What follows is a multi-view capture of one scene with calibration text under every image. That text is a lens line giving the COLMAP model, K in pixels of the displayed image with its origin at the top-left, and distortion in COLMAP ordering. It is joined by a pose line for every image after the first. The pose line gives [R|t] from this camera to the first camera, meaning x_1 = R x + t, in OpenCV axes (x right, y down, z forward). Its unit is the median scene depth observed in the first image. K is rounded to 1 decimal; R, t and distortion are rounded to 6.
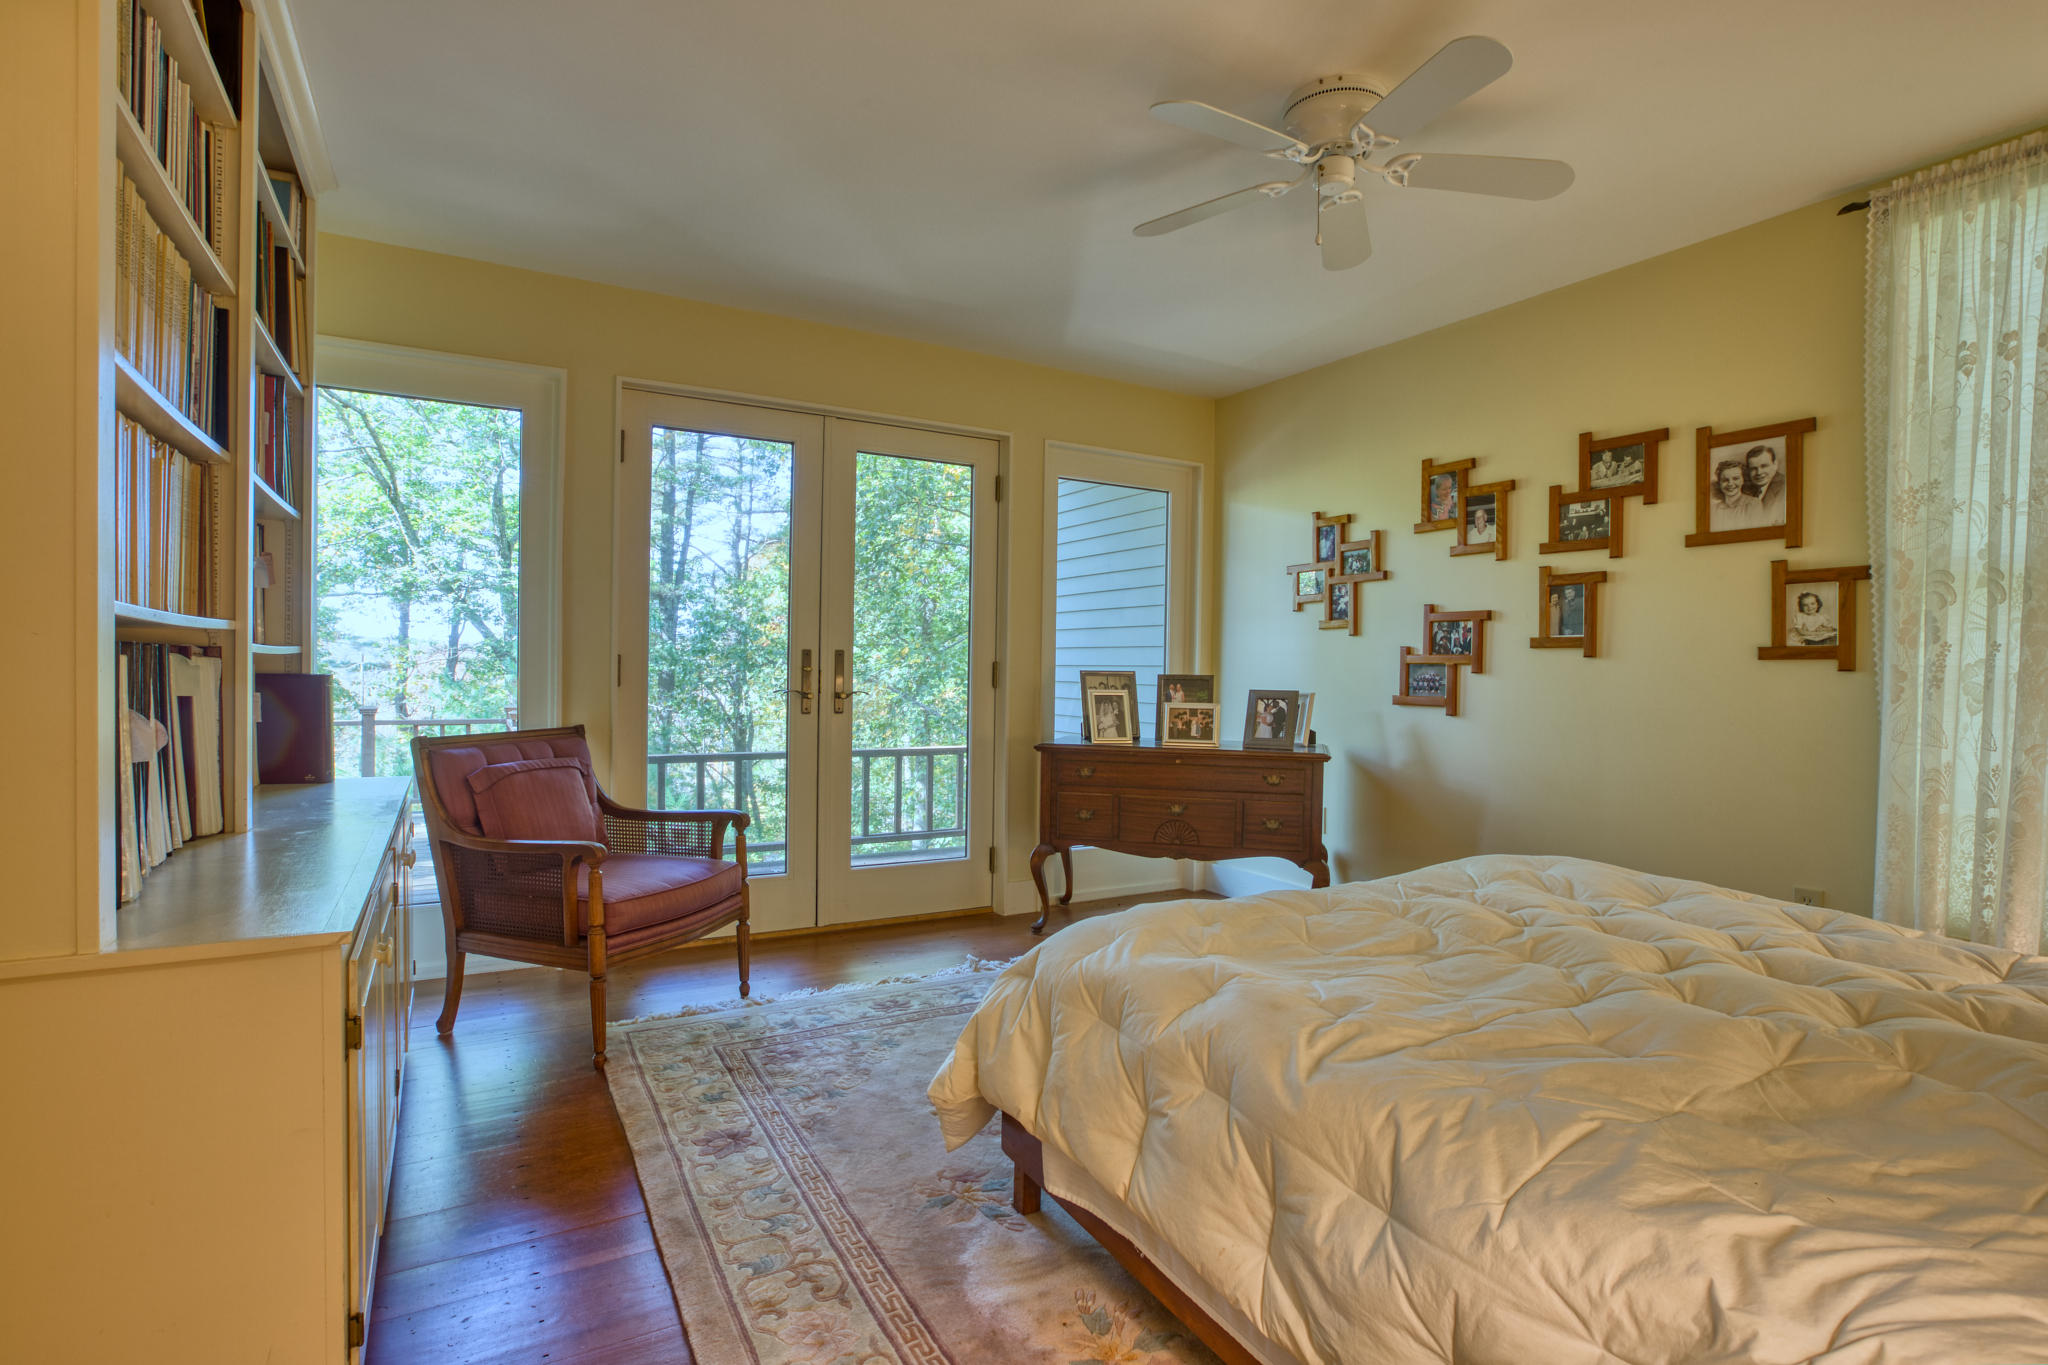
lens RADIAL K [[989.3, 0, 1016.5], [0, 989.3, 681.4], [0, 0, 1]] dist [-0.024513, 0.004224]
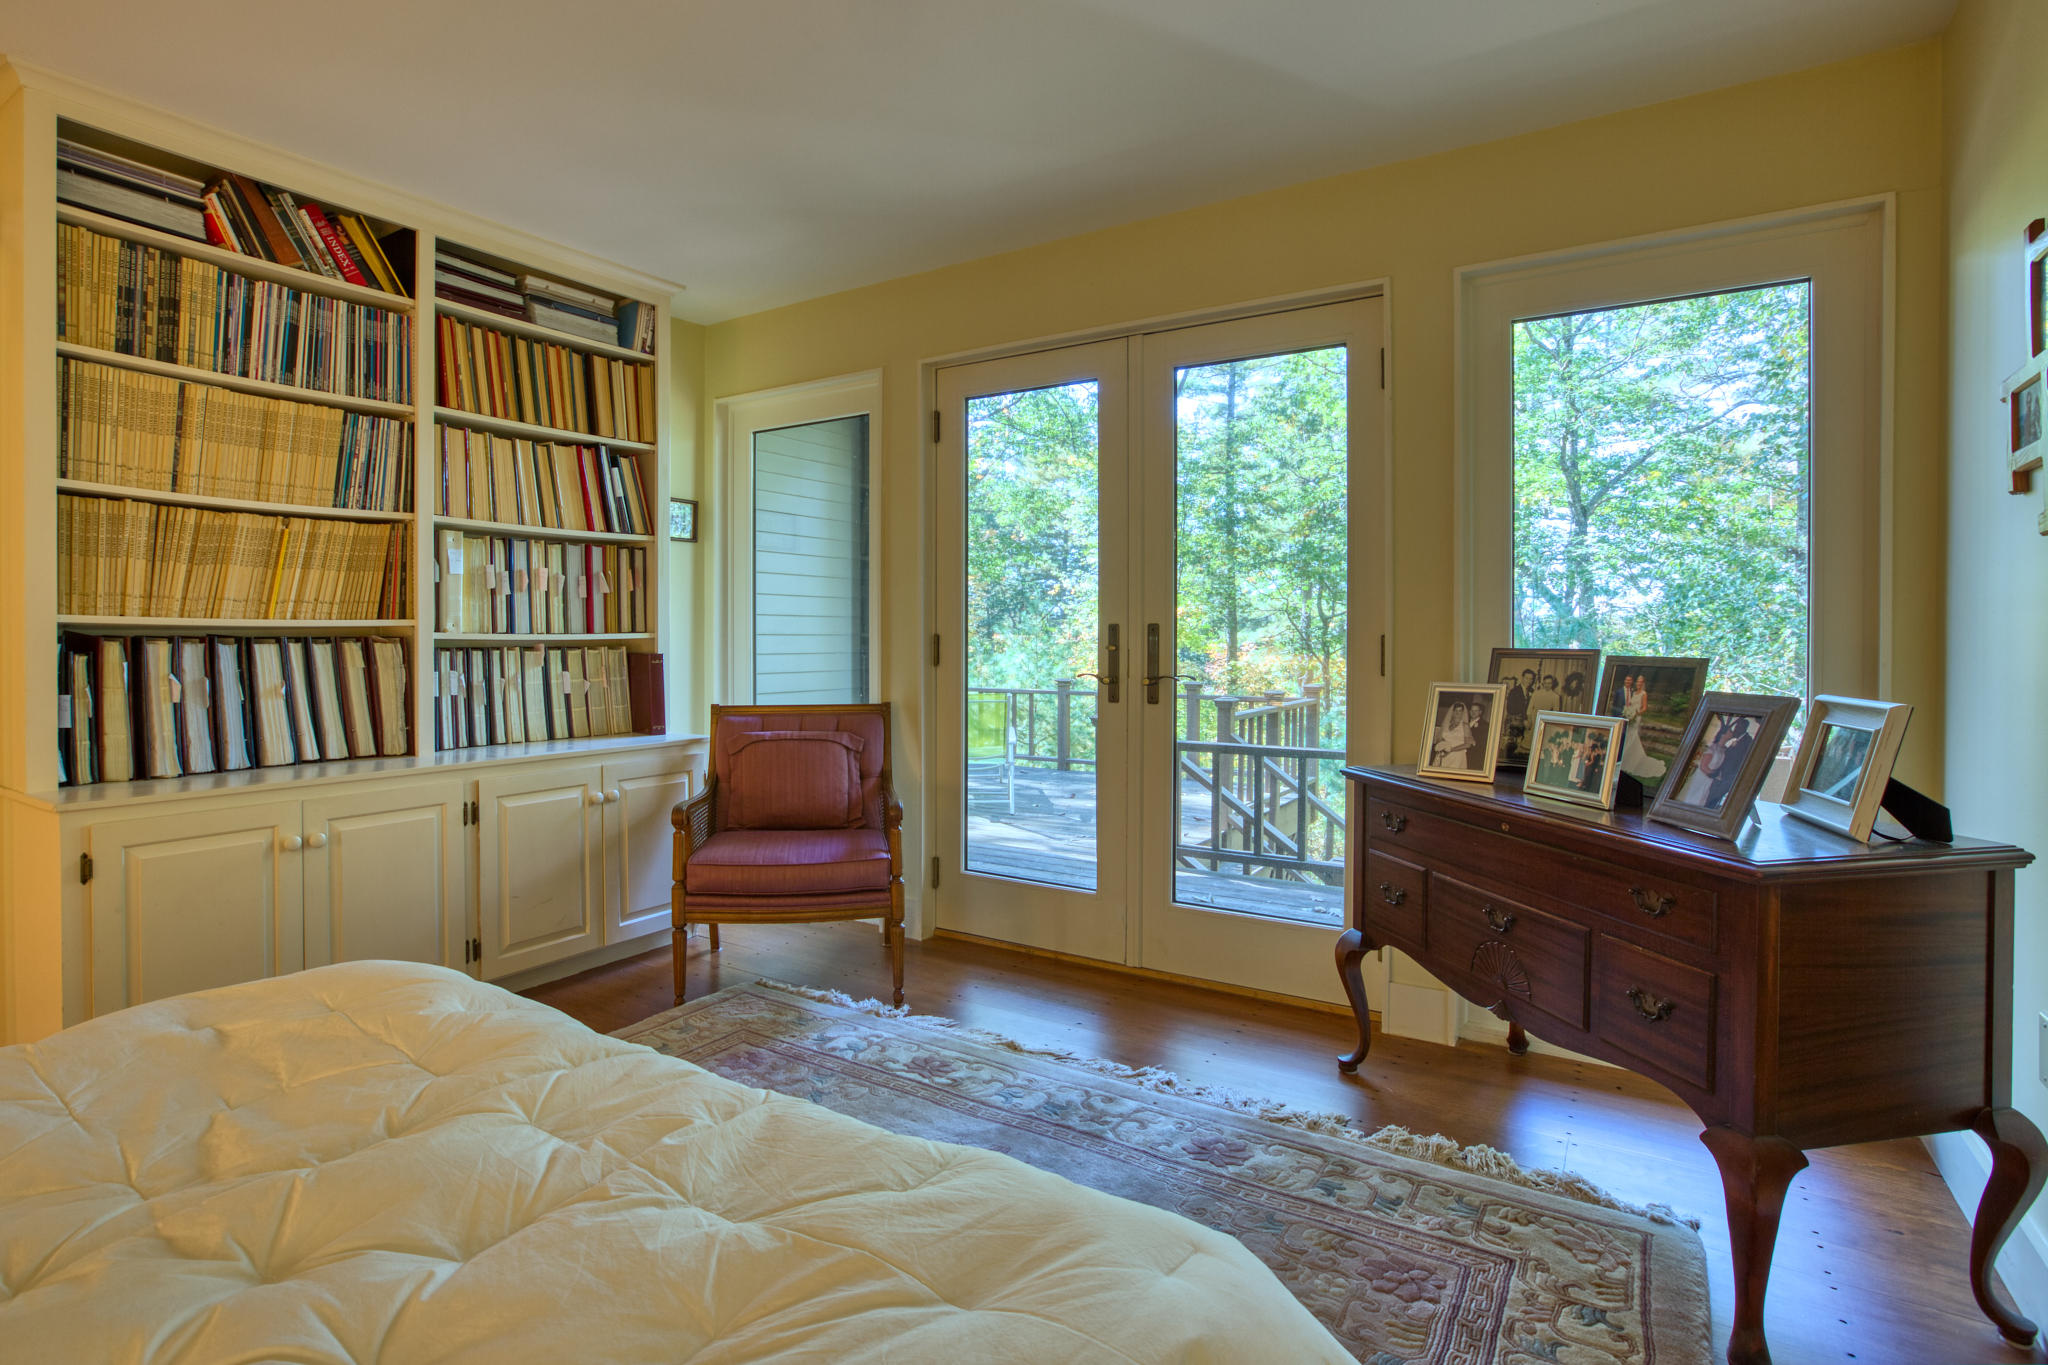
lens RADIAL K [[989.3, 0, 1017.7], [0, 989.3, 665.0], [0, 0, 1]] dist [-0.024513, 0.004224]
pose [[0.467121, 0.007095, -0.884165, 0.475142], [-0.009050, 0.999954, 0.003243, -0.000996], [0.884147, 0.006487, 0.467163, 0.533931]]
